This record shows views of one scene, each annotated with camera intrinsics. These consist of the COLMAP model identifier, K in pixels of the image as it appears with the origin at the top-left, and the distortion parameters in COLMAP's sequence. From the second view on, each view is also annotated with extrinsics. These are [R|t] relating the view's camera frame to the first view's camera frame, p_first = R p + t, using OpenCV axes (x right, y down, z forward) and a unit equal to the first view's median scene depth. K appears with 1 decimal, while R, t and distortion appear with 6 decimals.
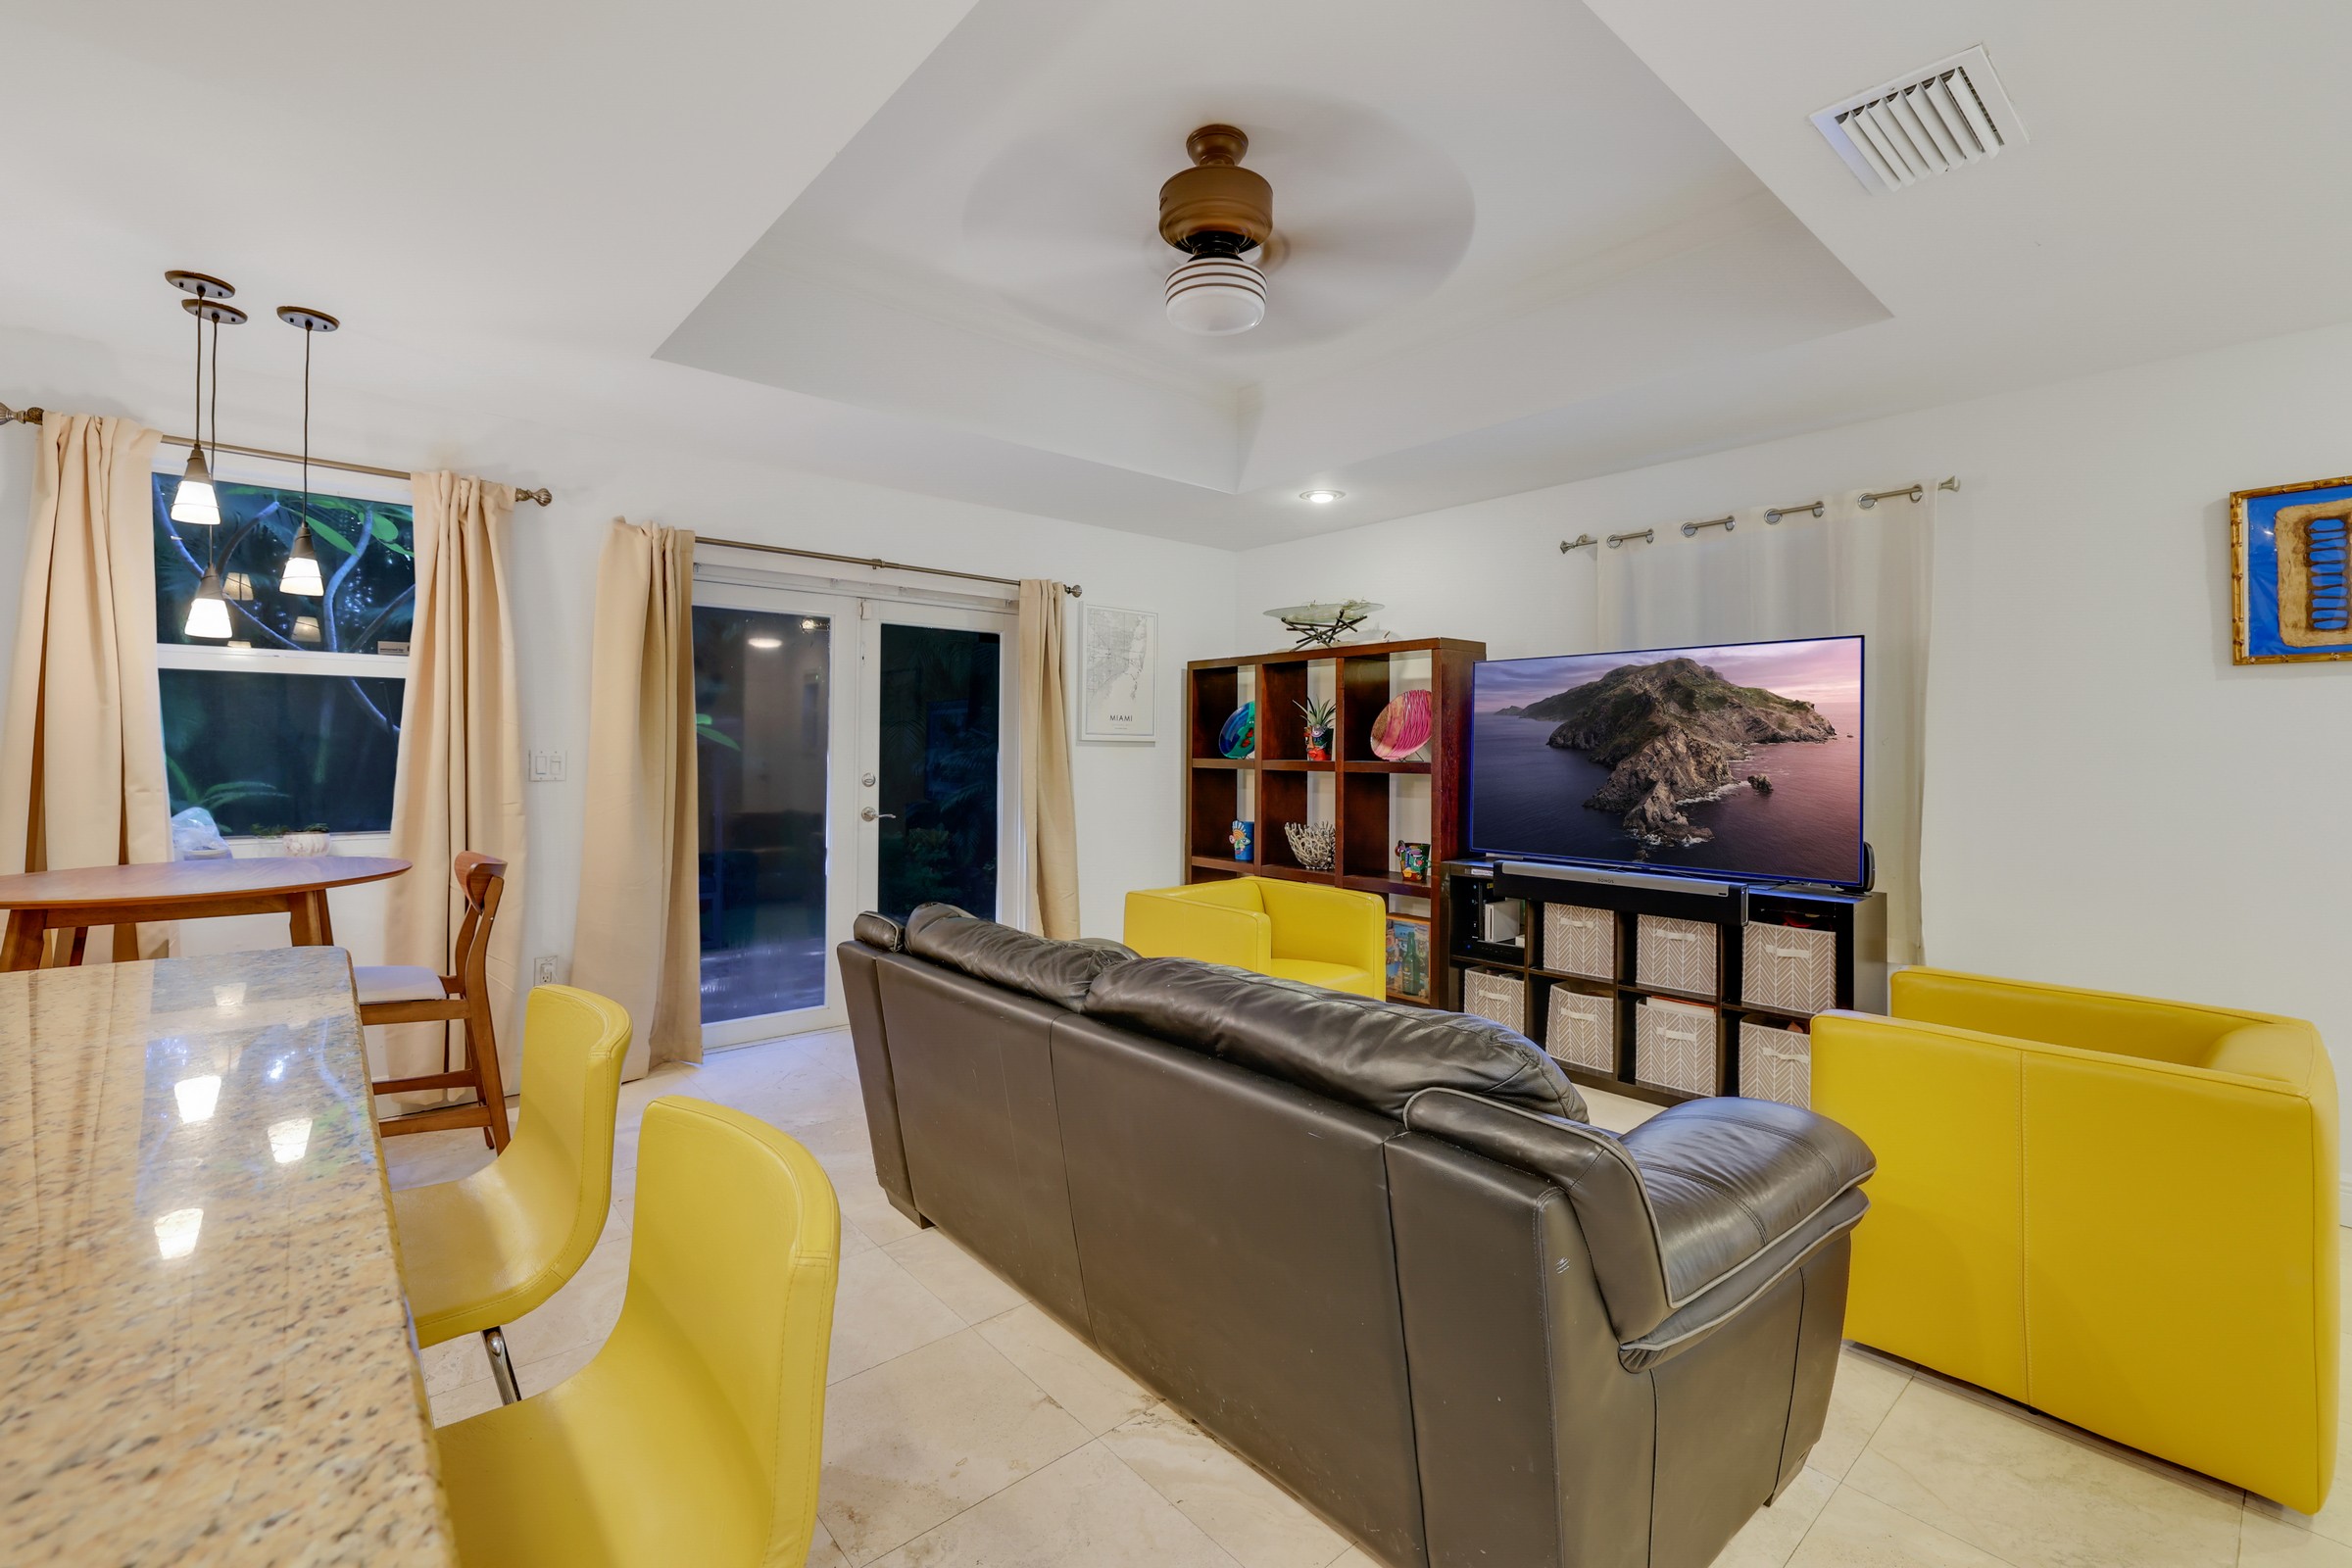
lens RADIAL K [[999.5, 0, 1162.2], [0, 999.5, 780.2], [0, 0, 1]] dist [0.001448, -0.000651]
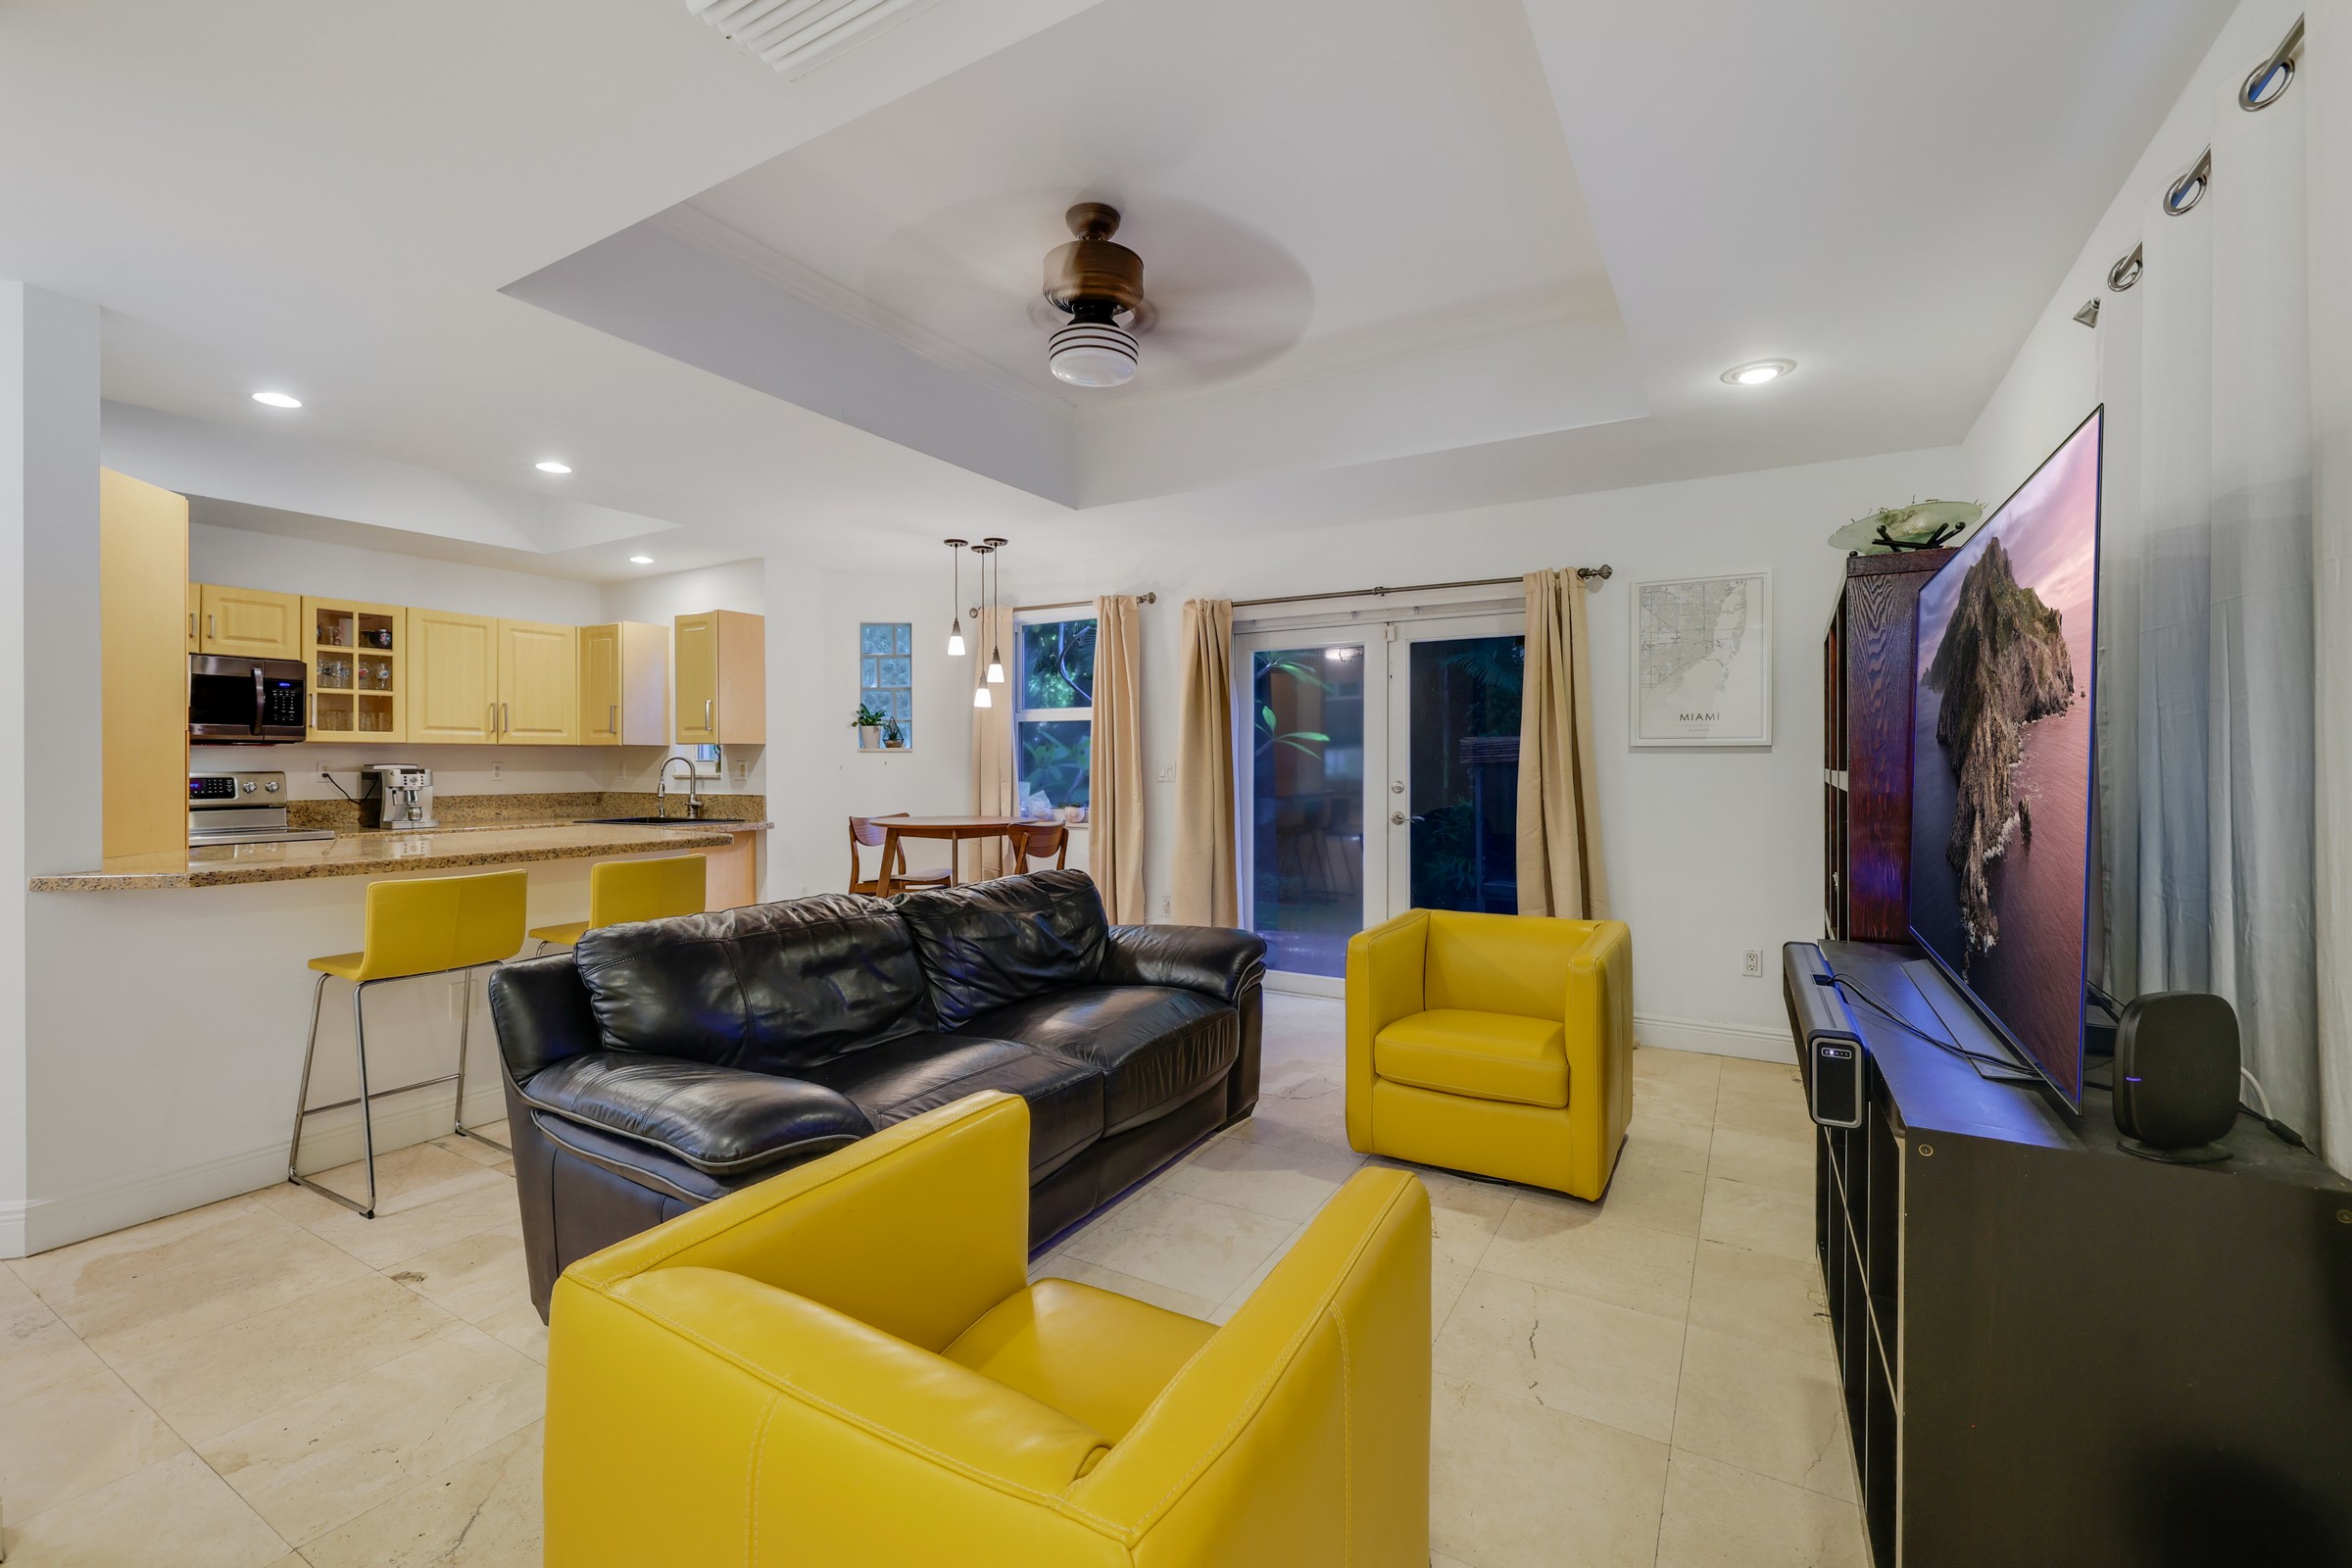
lens RADIAL K [[999.5, 0, 1177.3], [0, 999.5, 765.6], [0, 0, 1]] dist [0.001448, -0.000651]
pose [[0.331274, -0.000247, -0.943535, 0.666285], [-0.023375, 0.999691, -0.008469, -0.008028], [0.943245, 0.024861, 0.331166, 0.411429]]
